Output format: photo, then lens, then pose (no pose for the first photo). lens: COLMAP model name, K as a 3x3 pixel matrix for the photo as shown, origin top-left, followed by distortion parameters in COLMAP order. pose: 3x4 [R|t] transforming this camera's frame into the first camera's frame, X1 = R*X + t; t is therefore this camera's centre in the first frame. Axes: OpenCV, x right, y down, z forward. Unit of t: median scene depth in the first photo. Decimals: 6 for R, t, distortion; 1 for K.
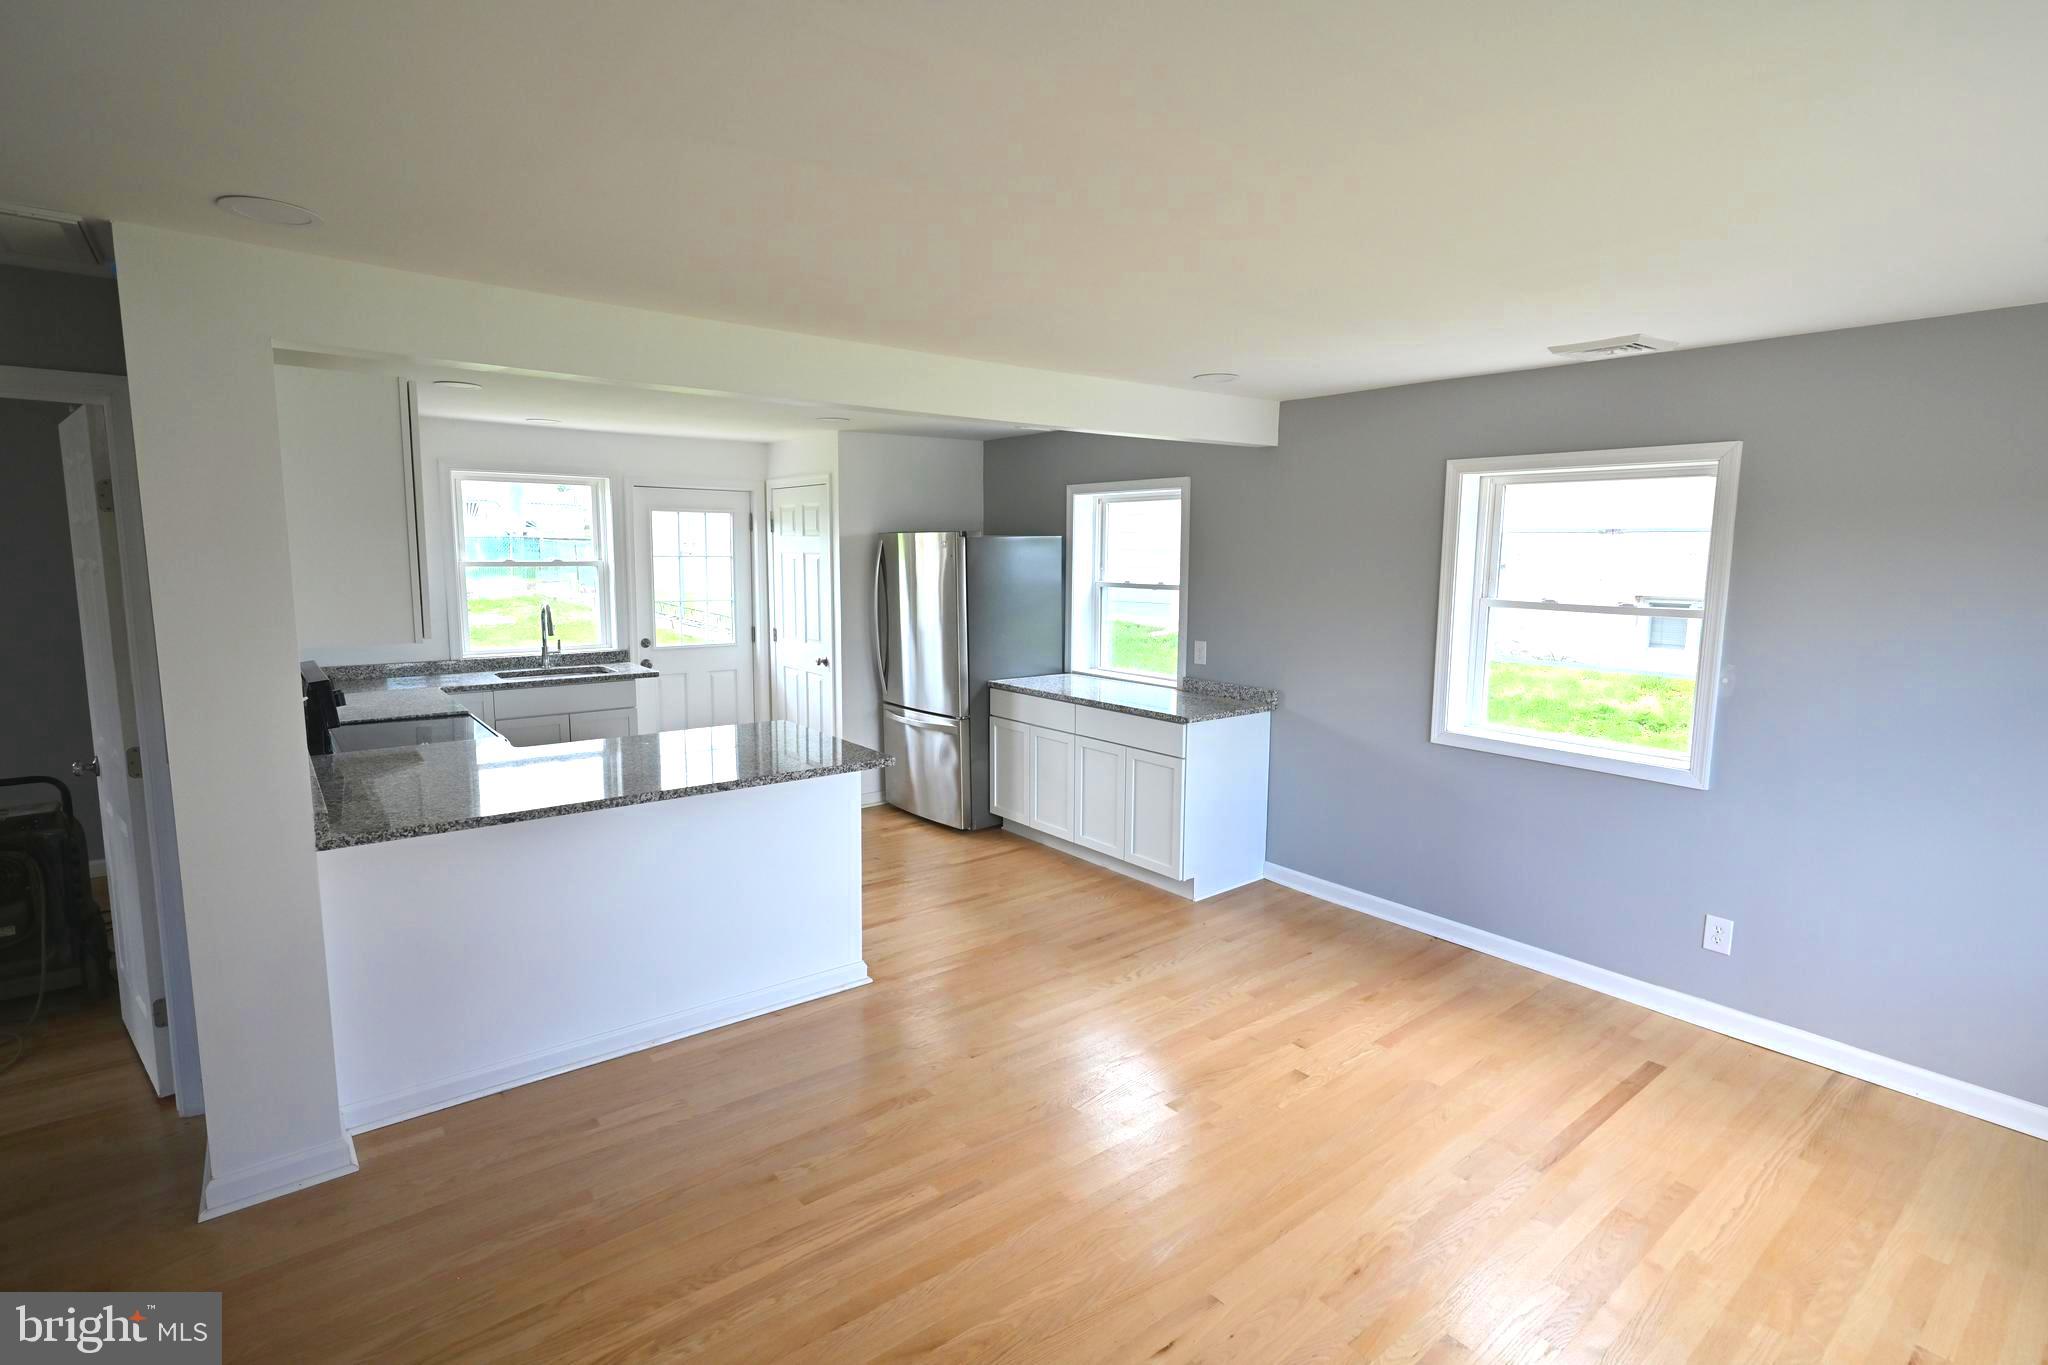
lens RADIAL K [[969.6, 0, 1025.7], [0, 969.6, 669.1], [0, 0, 1]] dist [-0.001992, 0.002421]
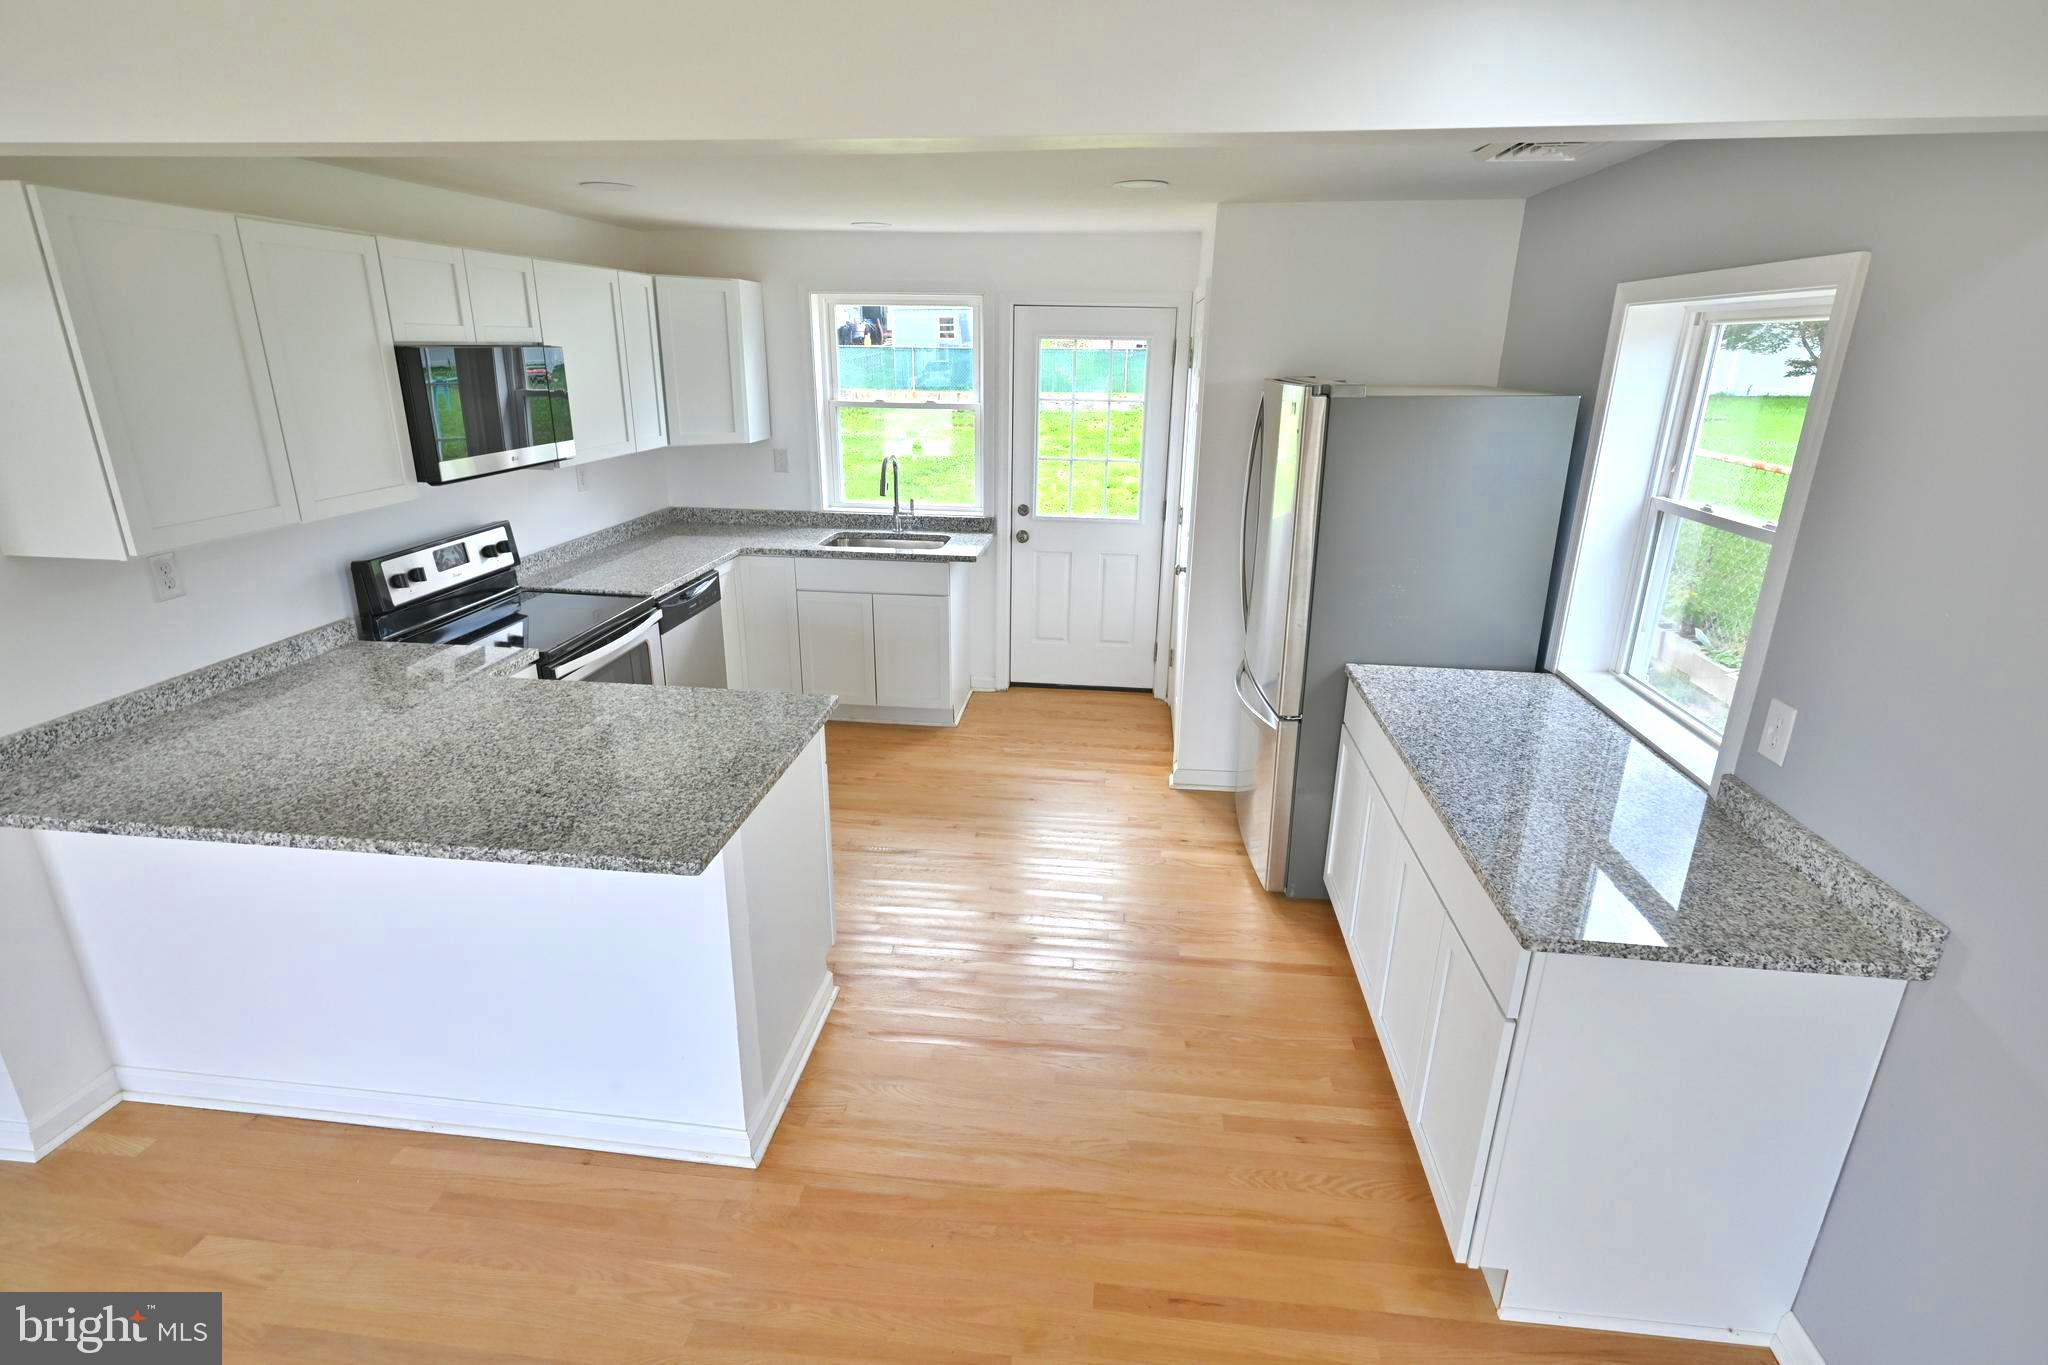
lens RADIAL K [[969.6, 0, 1030.3], [0, 969.6, 673.2], [0, 0, 1]] dist [-0.001992, 0.002421]
pose [[0.715713, 0.227278, -0.660378, 0.242295], [-0.097020, 0.968754, 0.228259, -0.111219], [0.691623, -0.099298, 0.715401, 0.576084]]
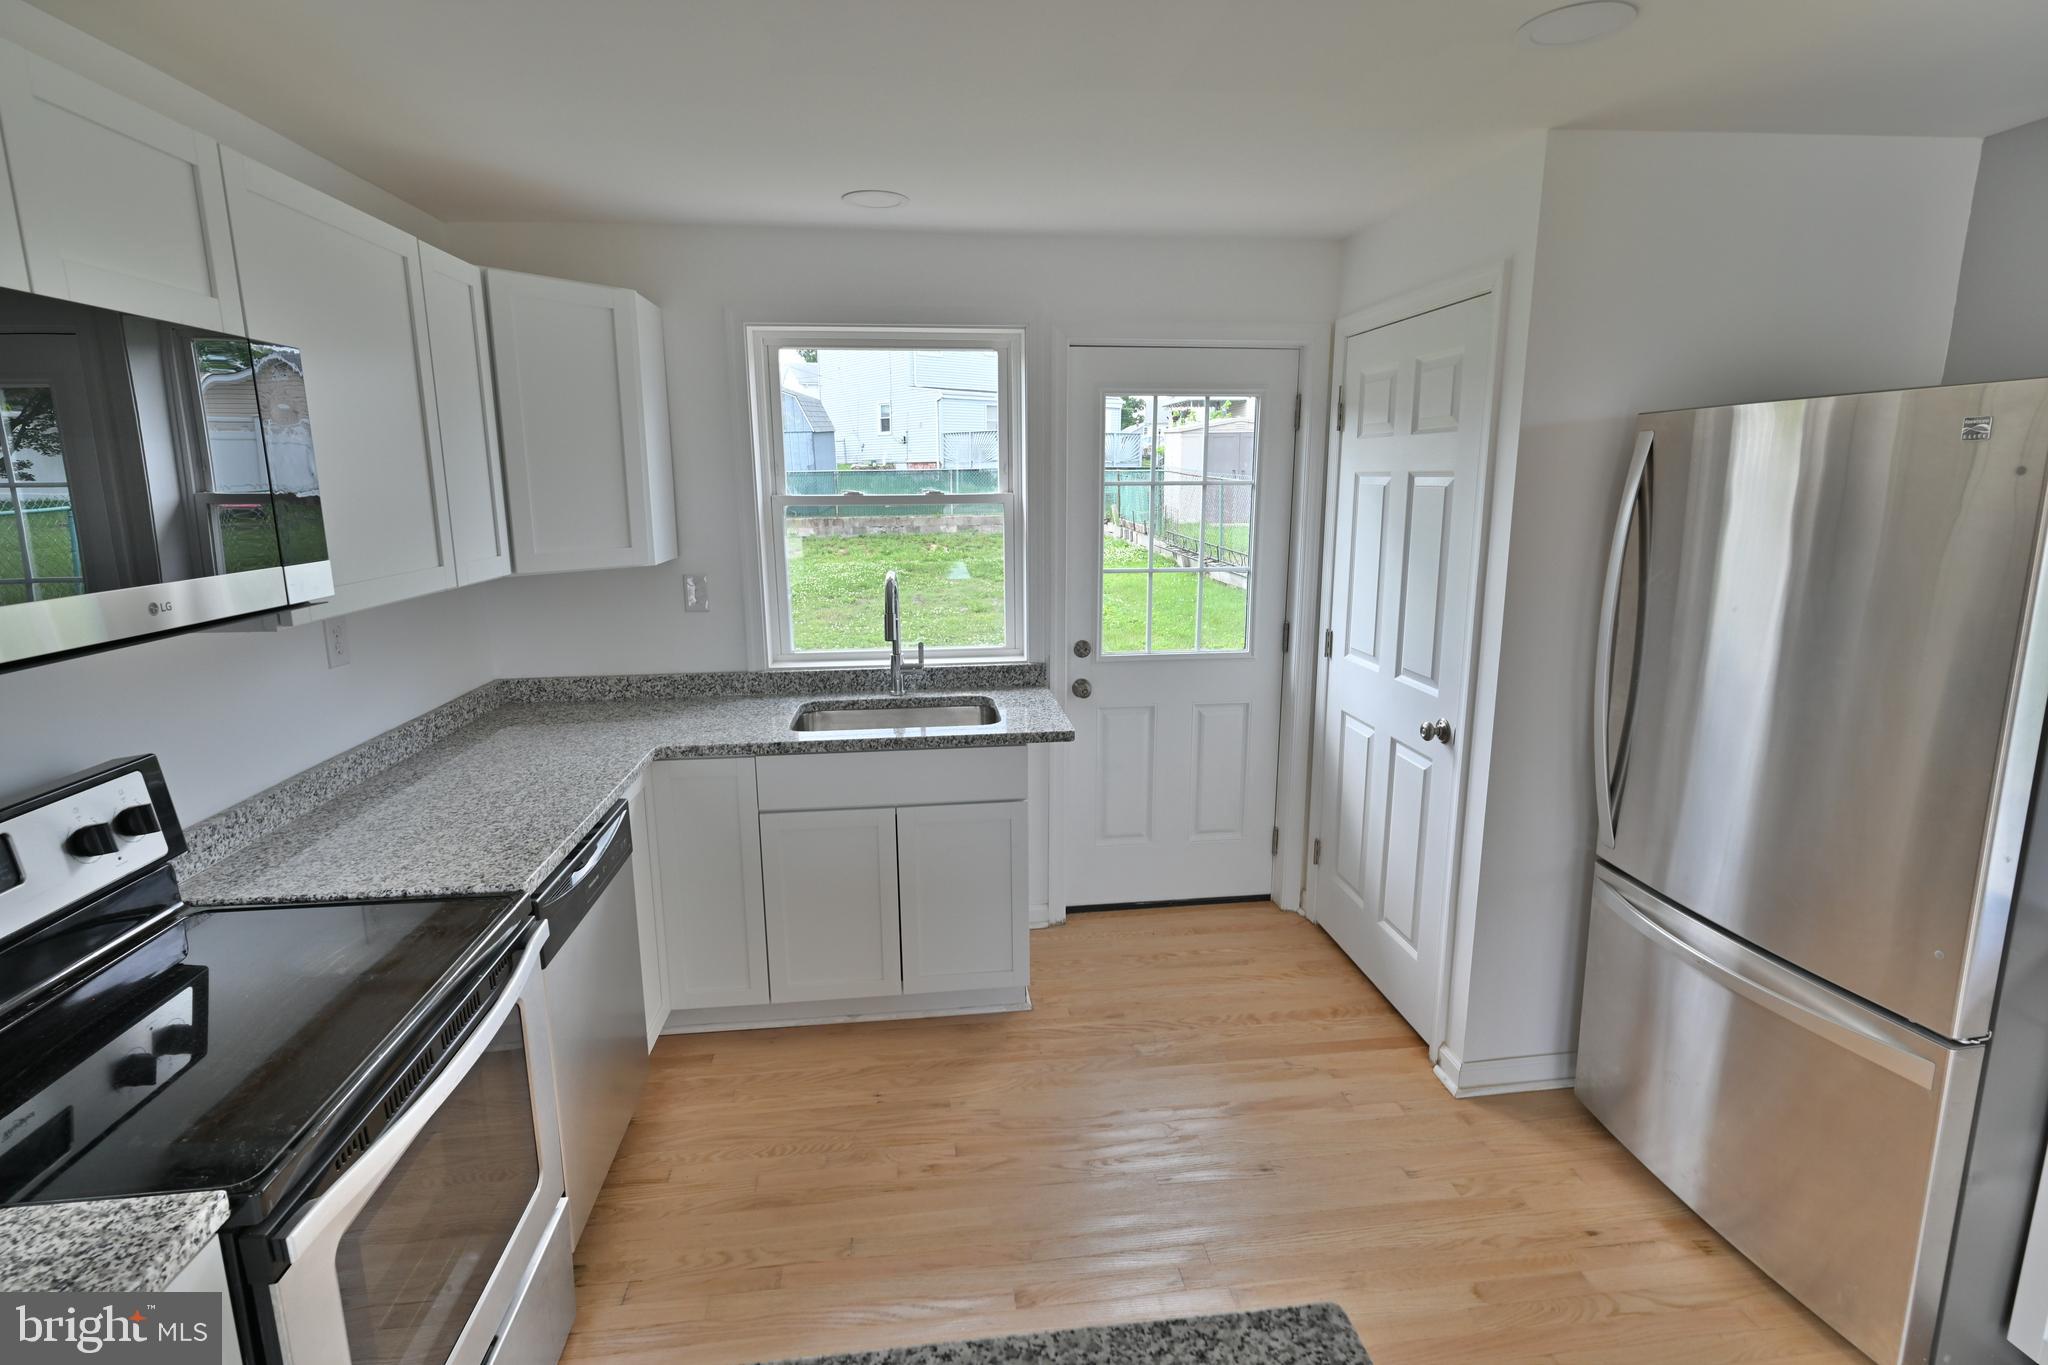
lens RADIAL K [[969.6, 0, 1032.7], [0, 969.6, 674.0], [0, 0, 1]] dist [-0.001992, 0.002421]
pose [[0.853917, 0.091161, -0.512362, -0.195986], [-0.052285, 0.994585, 0.089820, -0.082989], [0.517776, -0.049910, 0.854059, 0.736497]]
